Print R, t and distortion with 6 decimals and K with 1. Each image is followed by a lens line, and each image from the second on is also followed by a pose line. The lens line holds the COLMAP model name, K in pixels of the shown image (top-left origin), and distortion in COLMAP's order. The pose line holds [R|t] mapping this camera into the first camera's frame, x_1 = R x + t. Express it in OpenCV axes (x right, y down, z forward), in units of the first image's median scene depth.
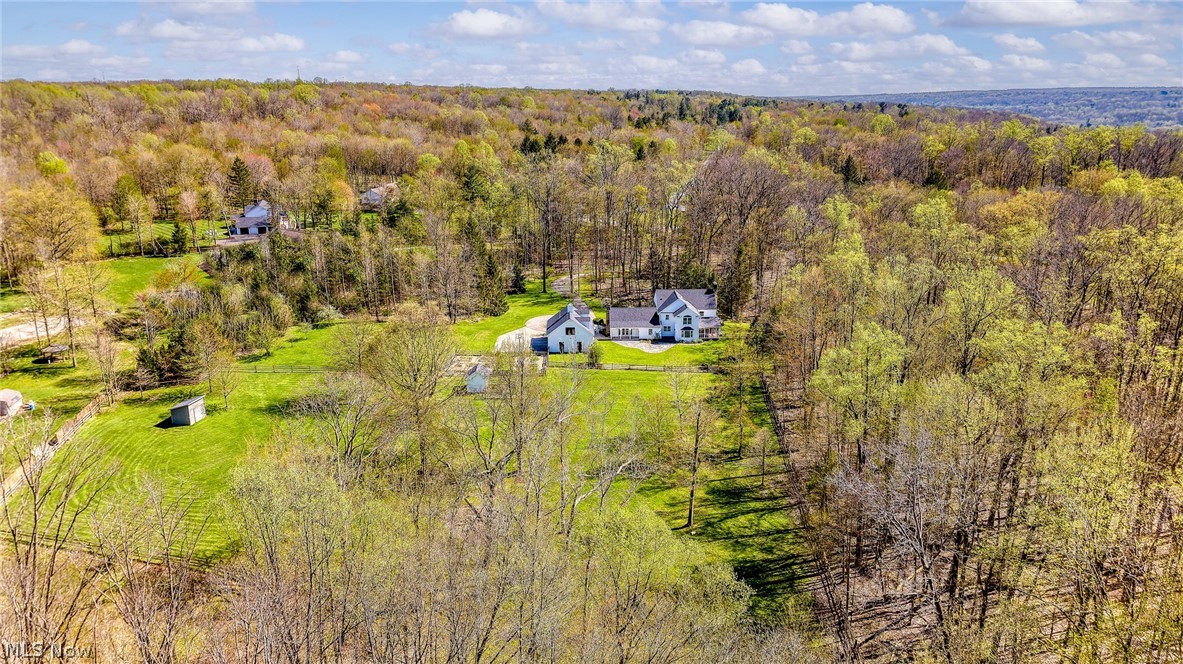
lens RADIAL K [[903.4, 0, 591.5], [0, 903.4, 332.0], [0, 0, 1]] dist [0.000746, -0.004302]
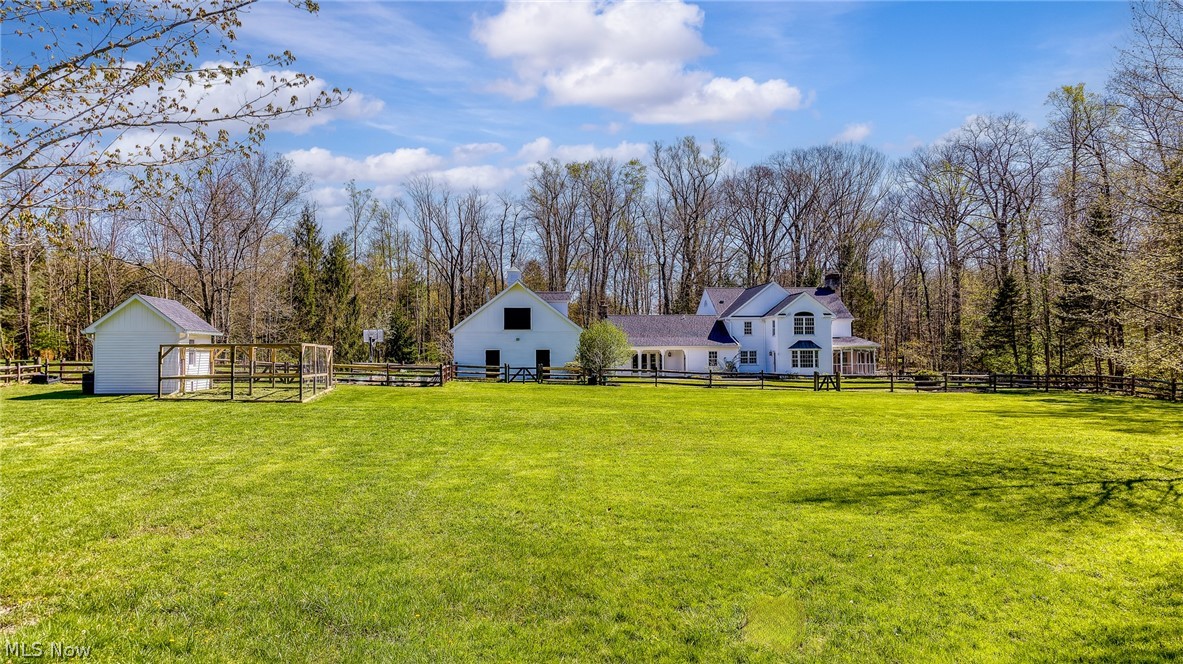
lens RADIAL K [[903.4, 0, 591.5], [0, 903.4, 332.0], [0, 0, 1]] dist [0.000746, -0.004302]
pose [[0.995410, -0.004328, 0.095605, -0.027662], [0.030727, 0.960539, -0.276441, 0.100855], [-0.090636, 0.278110, 0.956264, 0.633765]]
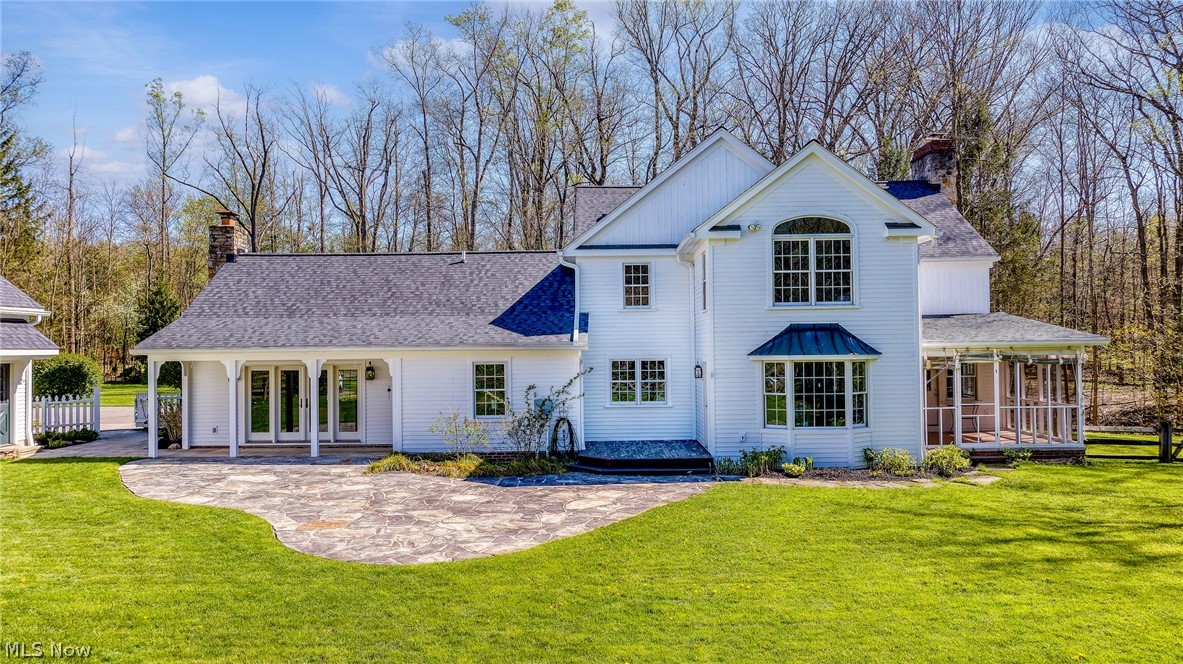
lens RADIAL K [[903.4, 0, 591.5], [0, 903.4, 332.0], [0, 0, 1]] dist [0.000746, -0.004302]
pose [[0.999672, -0.010547, -0.023357, 0.083398], [0.003925, 0.963637, -0.267187, 0.024290], [0.025325, 0.267008, 0.963362, 0.912005]]
